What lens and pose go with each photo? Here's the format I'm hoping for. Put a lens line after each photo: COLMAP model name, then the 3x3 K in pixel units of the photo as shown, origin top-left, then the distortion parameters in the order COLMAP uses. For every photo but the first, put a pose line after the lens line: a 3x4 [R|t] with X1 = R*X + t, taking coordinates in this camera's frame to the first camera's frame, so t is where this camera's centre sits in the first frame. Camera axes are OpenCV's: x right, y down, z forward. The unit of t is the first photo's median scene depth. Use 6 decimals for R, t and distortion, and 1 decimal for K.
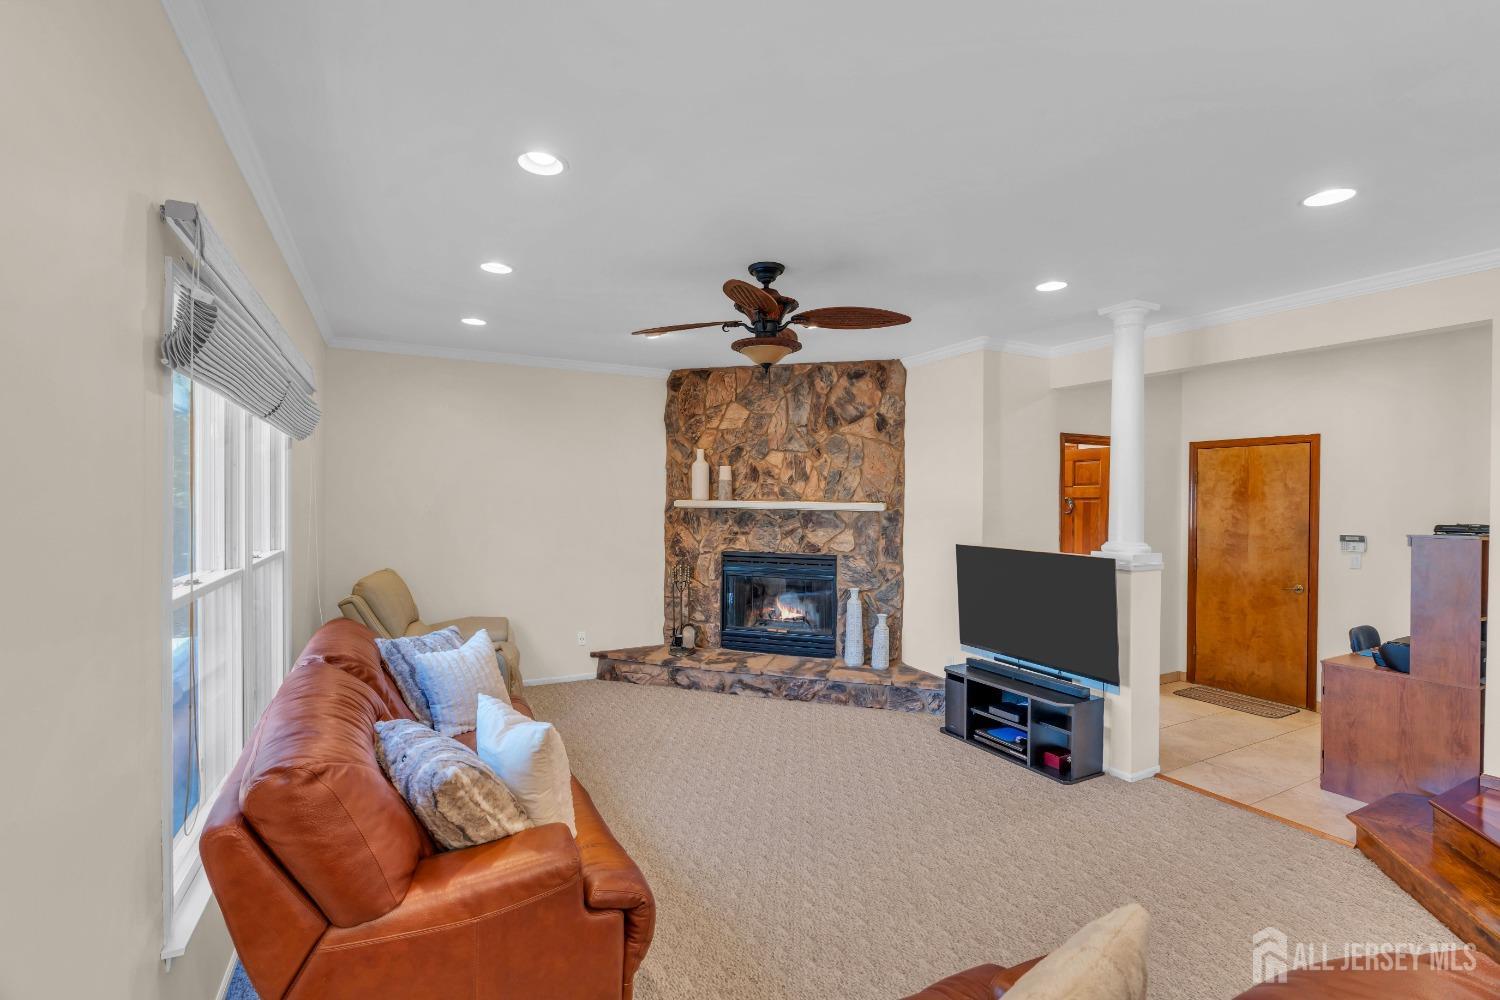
lens RADIAL K [[670.4, 0, 750.0], [0, 670.4, 500.0], [0, 0, 1]] dist [-0.005182, 0.000366]
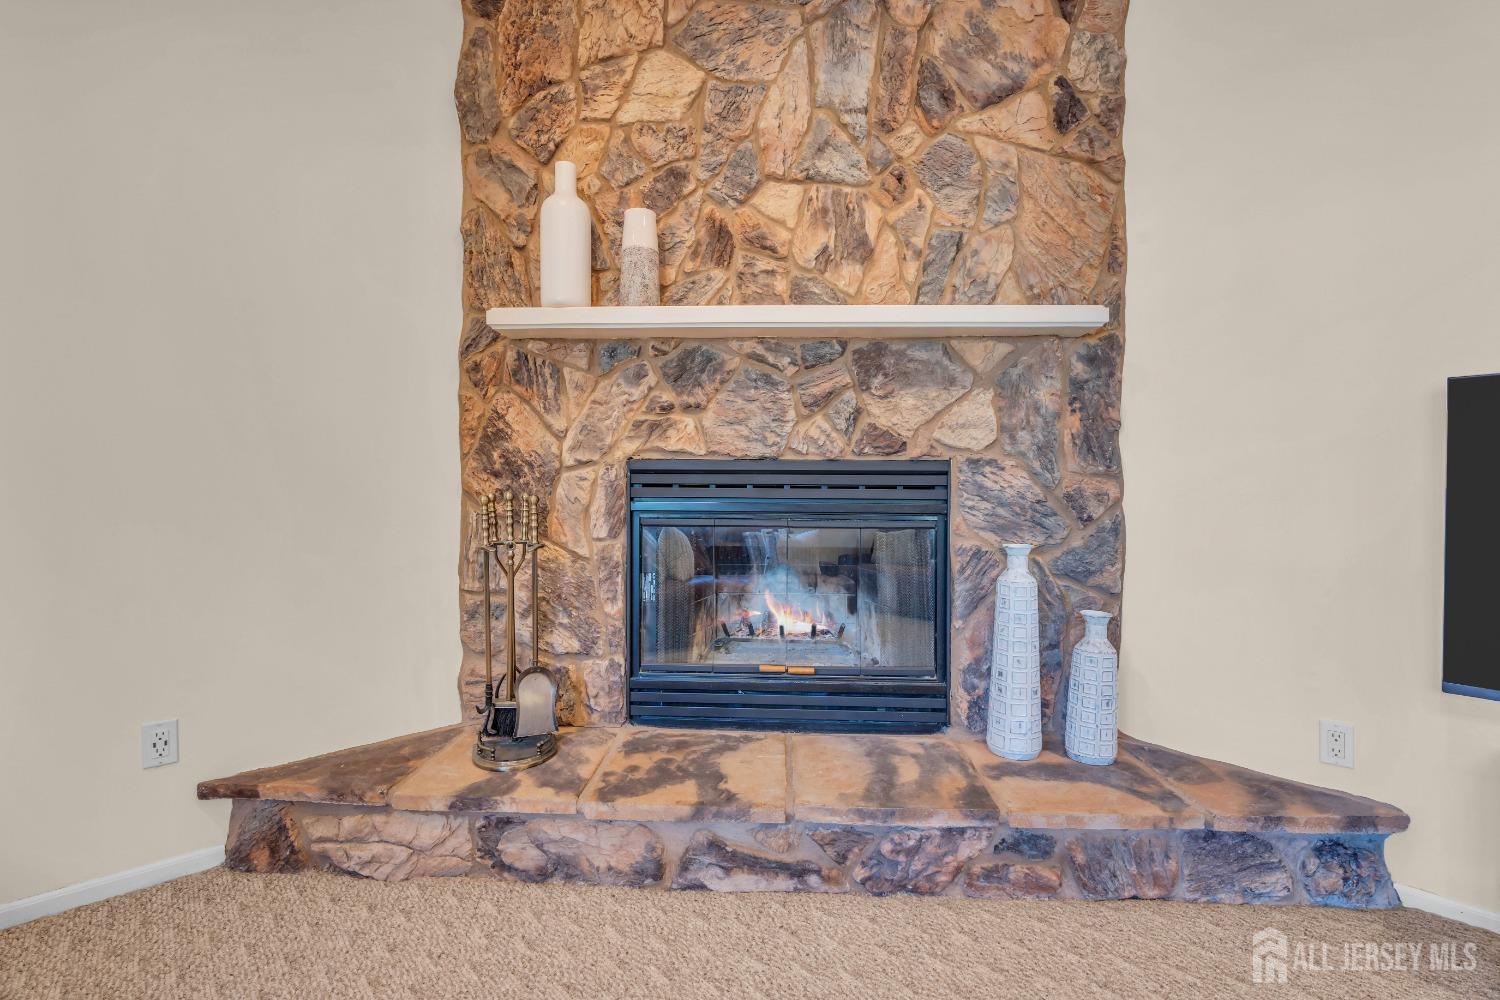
lens RADIAL K [[670.4, 0, 750.0], [0, 670.4, 500.0], [0, 0, 1]] dist [-0.005182, 0.000366]
pose [[0.967058, -0.009106, 0.254392, -0.072956], [0.006564, 0.999920, 0.010840, 0.098408], [-0.254470, -0.008813, 0.967040, 0.654205]]
